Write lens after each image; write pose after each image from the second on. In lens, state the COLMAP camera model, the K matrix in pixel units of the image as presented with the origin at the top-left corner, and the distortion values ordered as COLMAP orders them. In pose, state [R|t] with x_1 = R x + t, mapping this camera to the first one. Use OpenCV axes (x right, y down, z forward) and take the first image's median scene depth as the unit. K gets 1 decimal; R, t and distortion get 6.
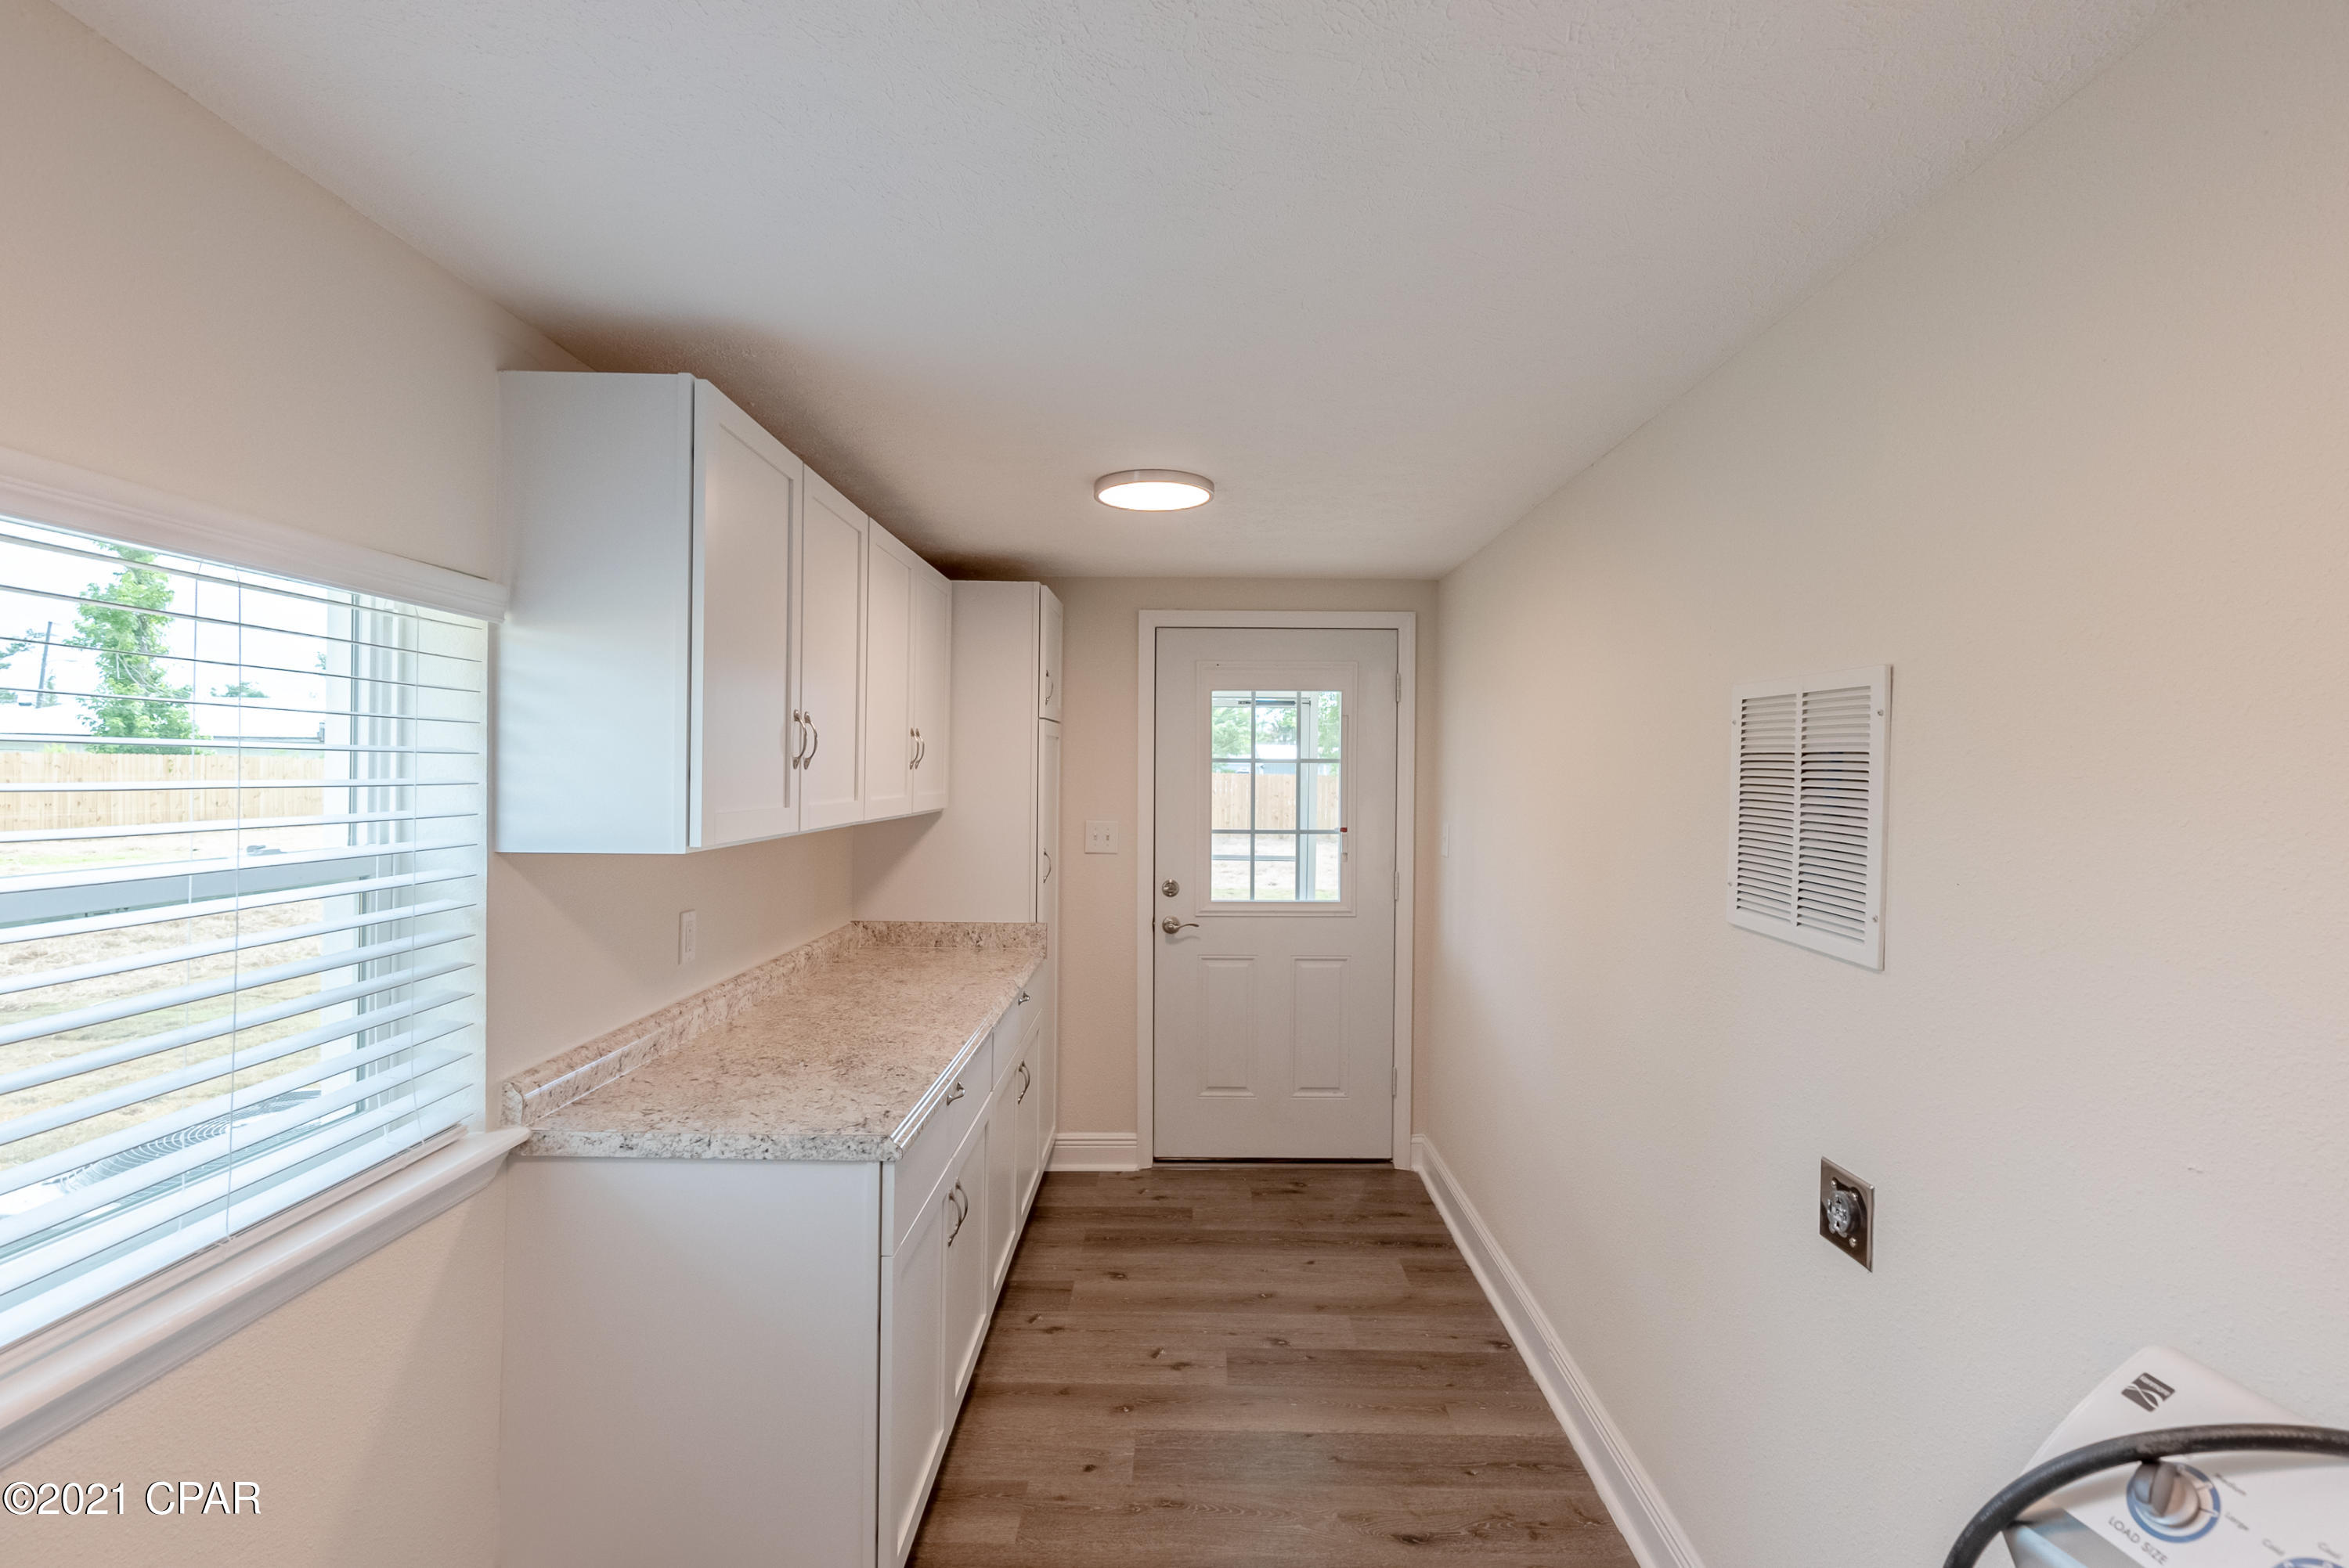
lens RADIAL K [[1068.5, 0, 1182.2], [0, 1068.5, 789.0], [0, 0, 1]] dist [-0.005527, 0.000095]
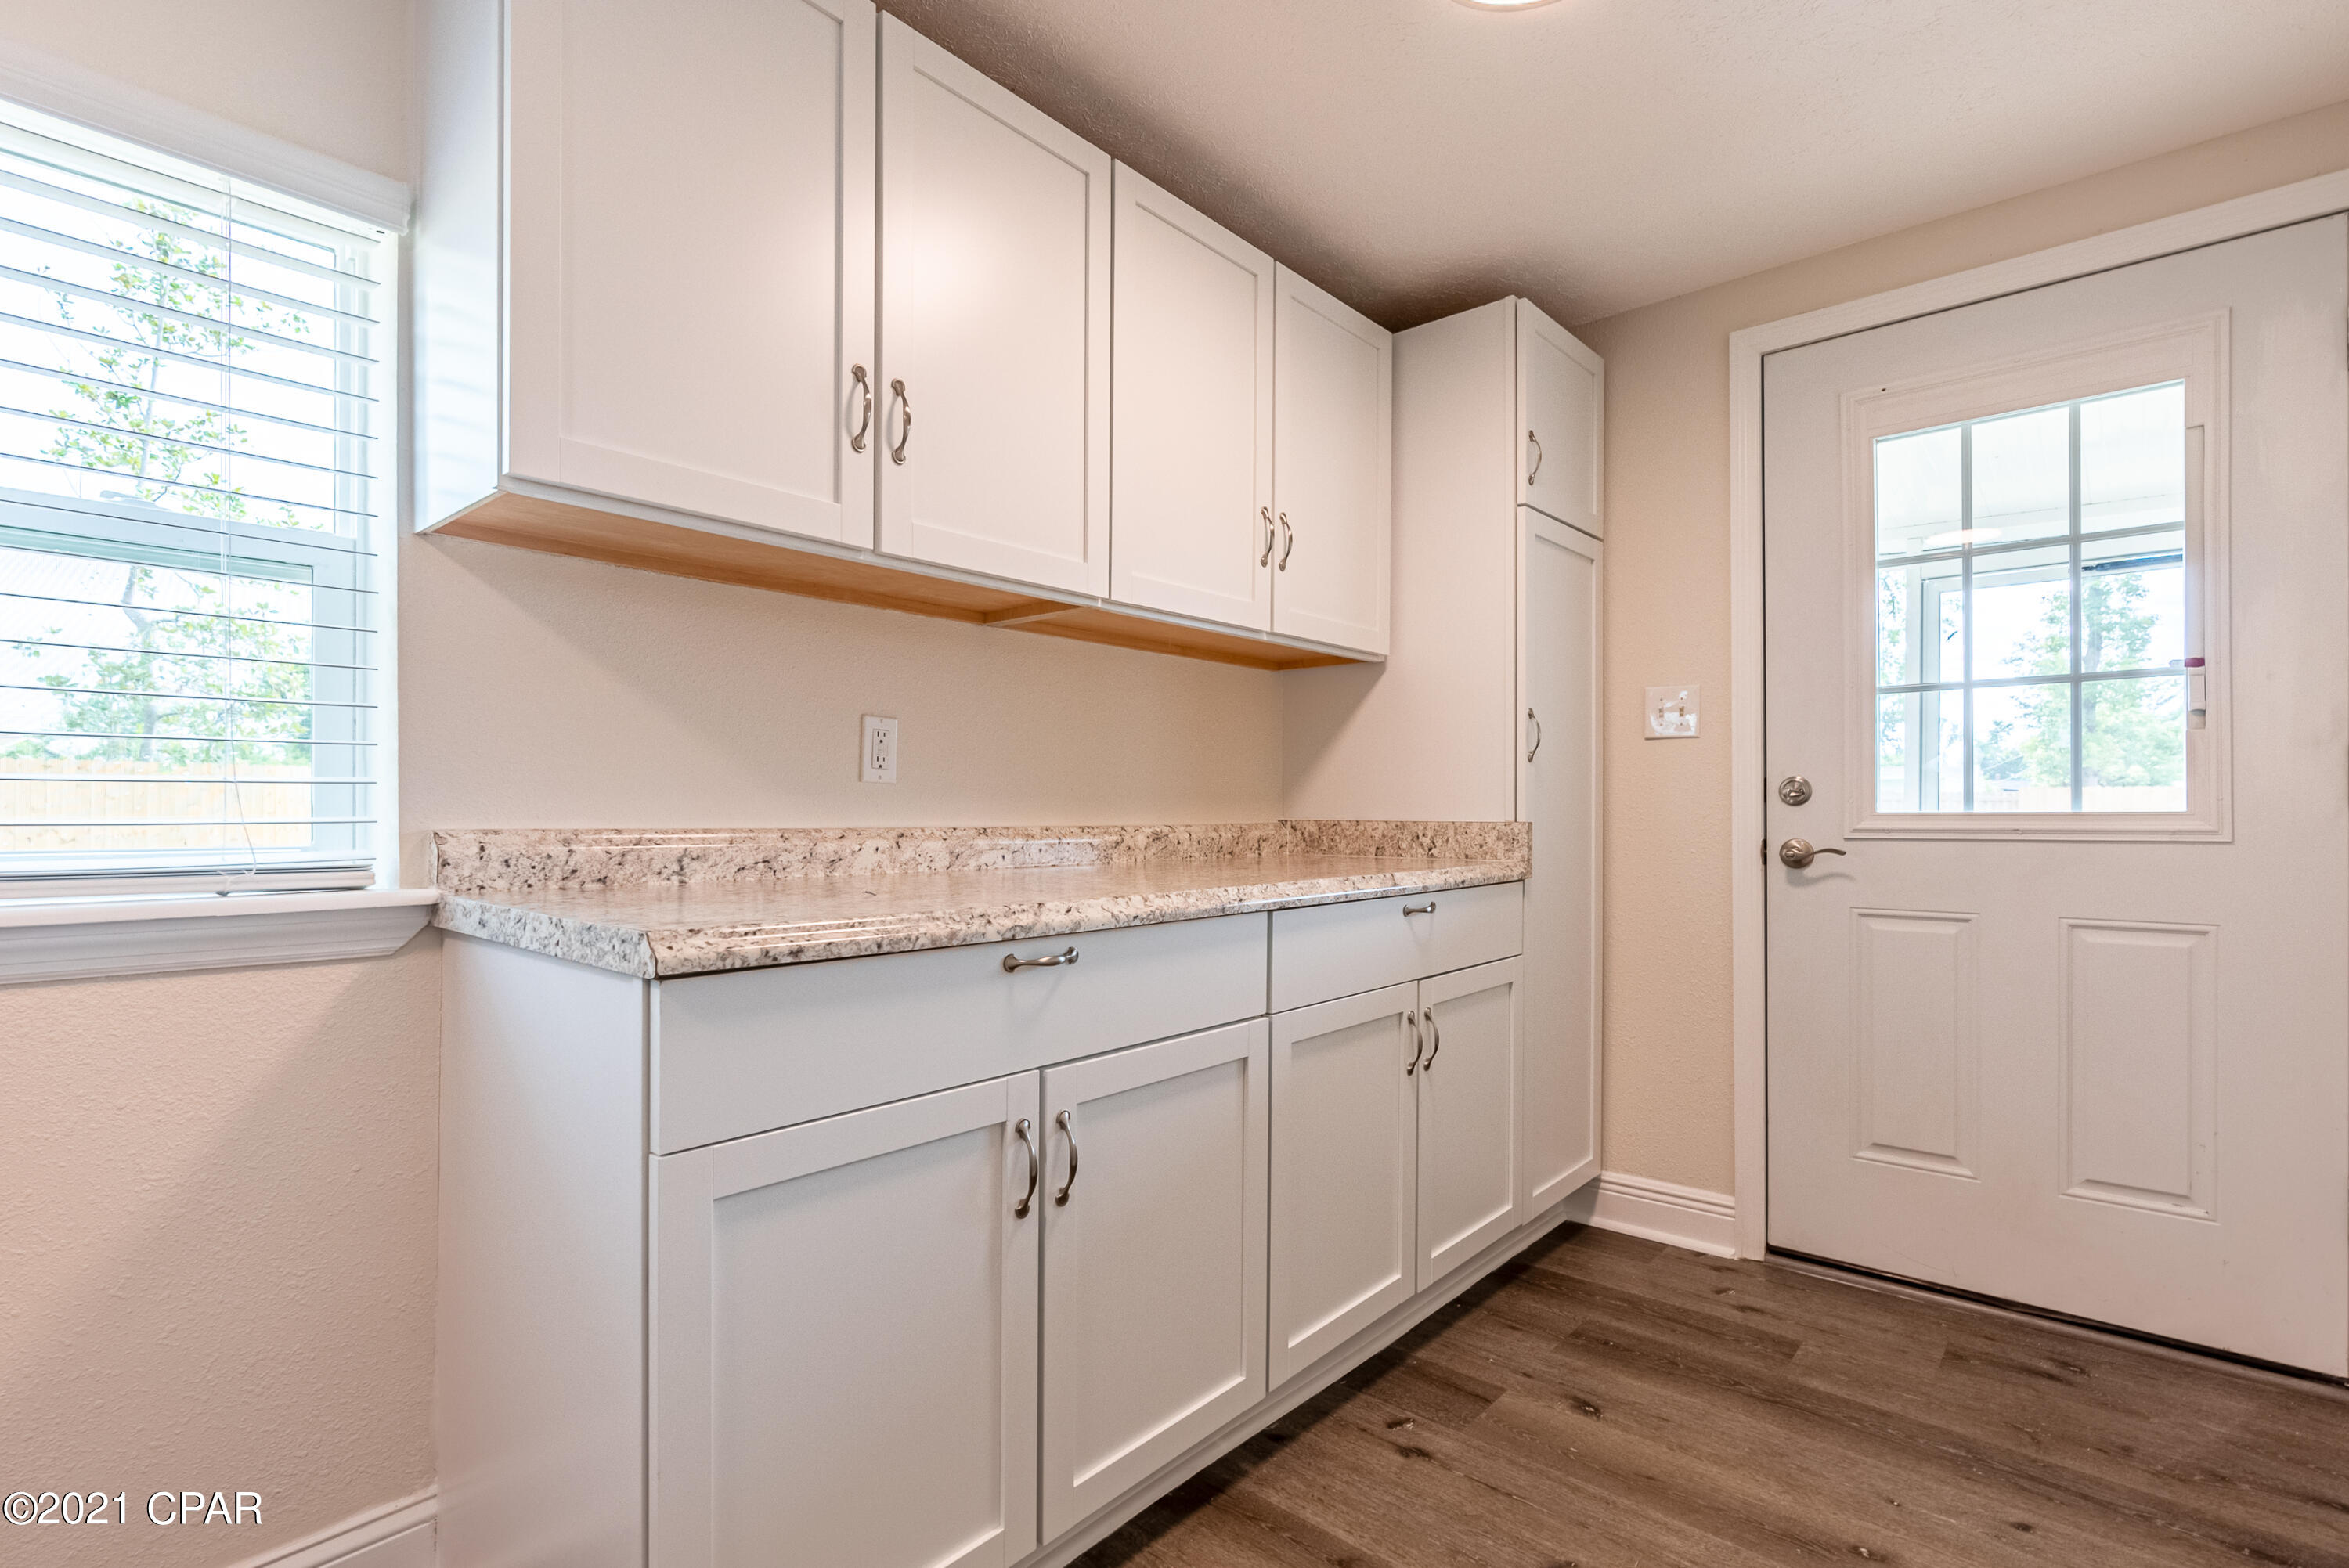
lens RADIAL K [[1089.0, 0, 1174.5], [0, 1089.0, 817.6], [0, 0, 1]] dist [-0.001938, 0.000309]
pose [[0.752112, -0.005857, -0.659009, 0.144256], [-0.003666, 0.999908, -0.013070, 0.132083], [0.659025, 0.012246, 0.752021, 0.367202]]
